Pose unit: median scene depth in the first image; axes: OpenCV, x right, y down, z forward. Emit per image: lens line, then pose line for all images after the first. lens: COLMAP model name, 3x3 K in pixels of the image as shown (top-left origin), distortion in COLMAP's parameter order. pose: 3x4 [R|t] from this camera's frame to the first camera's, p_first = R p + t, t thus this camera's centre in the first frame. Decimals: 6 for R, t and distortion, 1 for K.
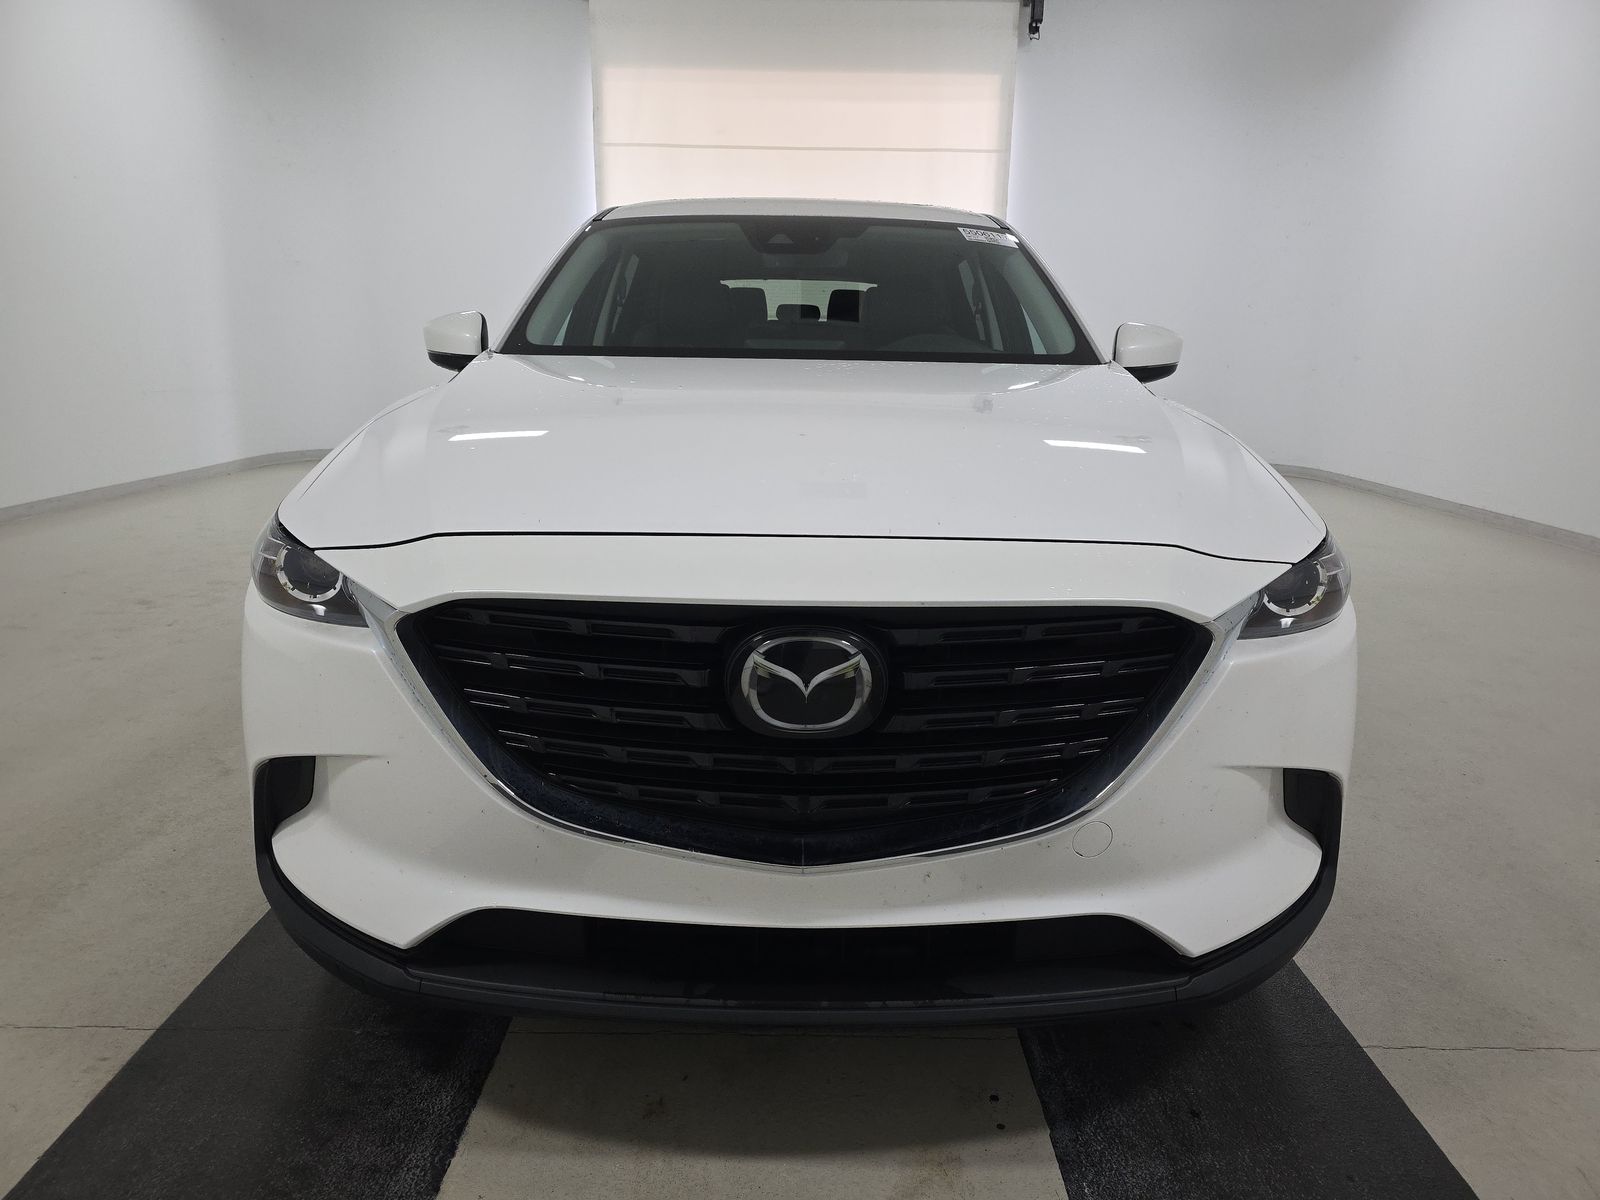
lens RADIAL K [[1096.0, 0, 799.7], [0, 1096.0, 599.9], [0, 0, 1]] dist [0.010975, -0.030425]
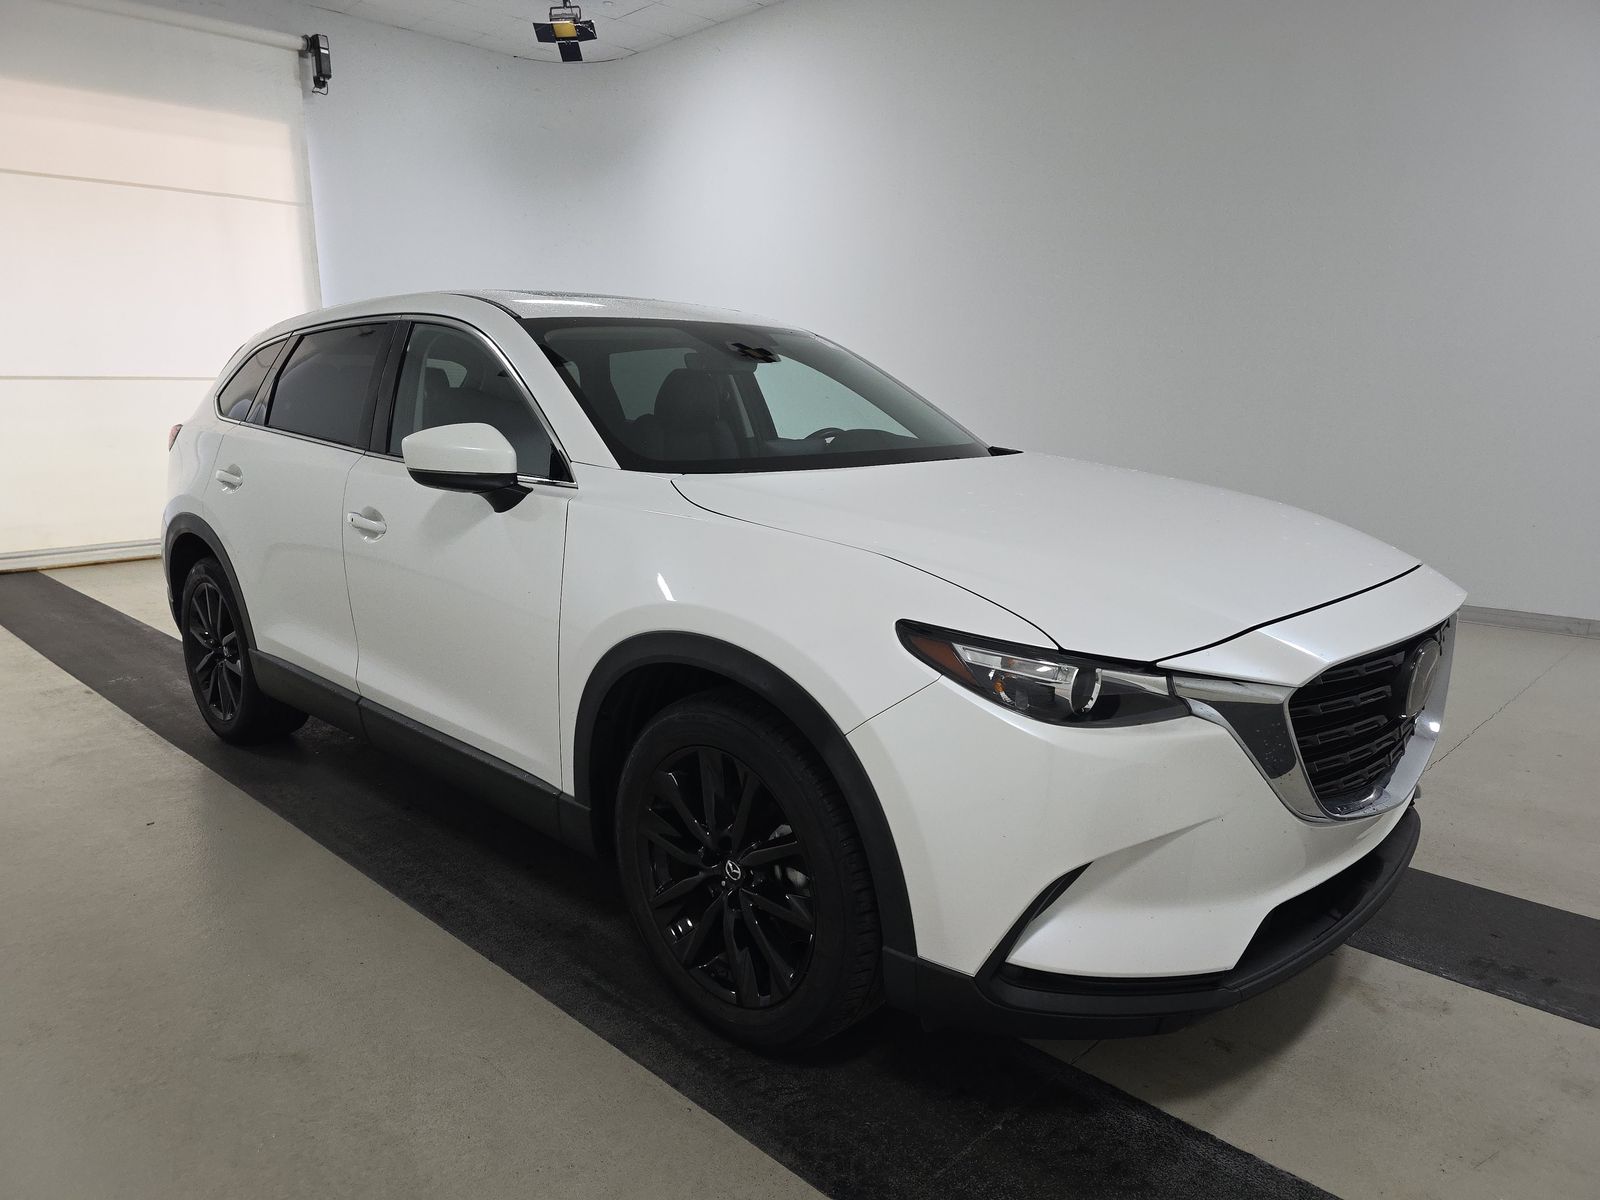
lens RADIAL K [[1096.0, 0, 800.0], [0, 1096.0, 600.2], [0, 0, 1]] dist [0.010975, -0.030425]
pose [[0.687181, -0.140169, 0.712836, -0.247237], [0.167238, 0.985379, 0.032542, -0.034084], [-0.706975, 0.096851, 0.700576, 0.072375]]
